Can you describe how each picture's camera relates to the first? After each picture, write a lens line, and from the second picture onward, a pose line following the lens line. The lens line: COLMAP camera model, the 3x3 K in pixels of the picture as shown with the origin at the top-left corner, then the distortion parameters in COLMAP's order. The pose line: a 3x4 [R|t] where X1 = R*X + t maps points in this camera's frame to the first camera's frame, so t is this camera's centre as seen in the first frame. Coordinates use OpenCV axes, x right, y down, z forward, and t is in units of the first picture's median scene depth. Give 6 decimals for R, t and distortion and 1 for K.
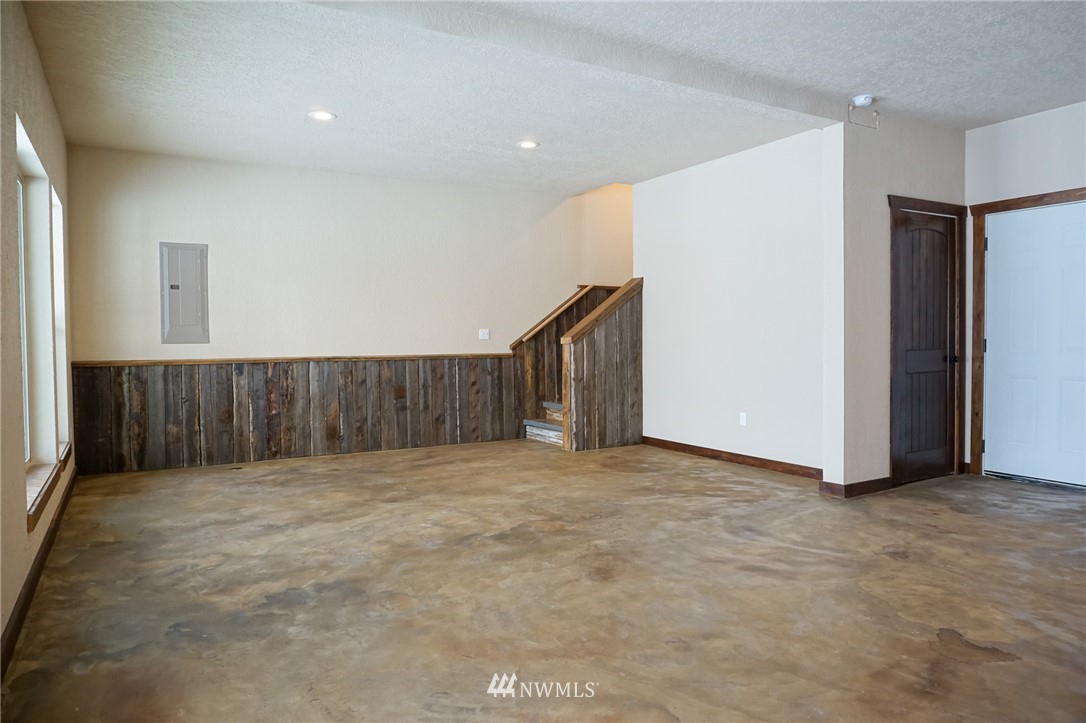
lens RADIAL K [[722.2, 0, 543.2], [0, 722.2, 355.3], [0, 0, 1]] dist [-0.039958, 0.020325]
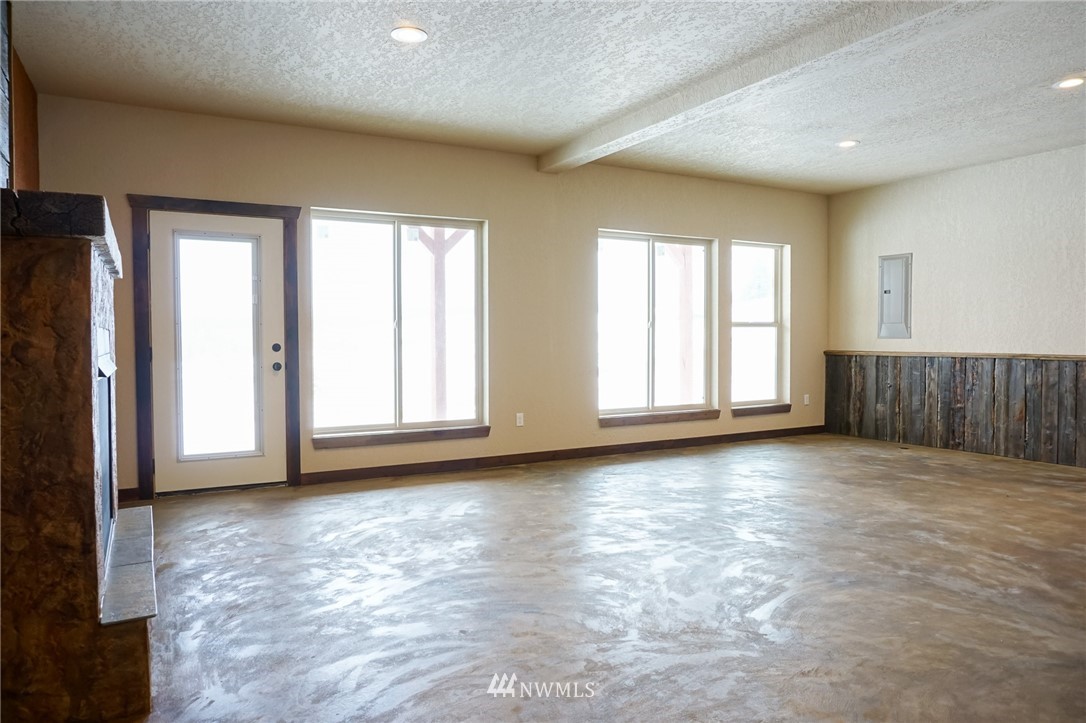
lens RADIAL K [[722.2, 0, 542.5], [0, 722.2, 362.2], [0, 0, 1]] dist [-0.039958, 0.020325]
pose [[-0.032698, 0.041447, -0.998605, 0.730337], [-0.020449, 0.998903, 0.042129, -0.016080], [0.999256, 0.021798, -0.031815, 0.458089]]
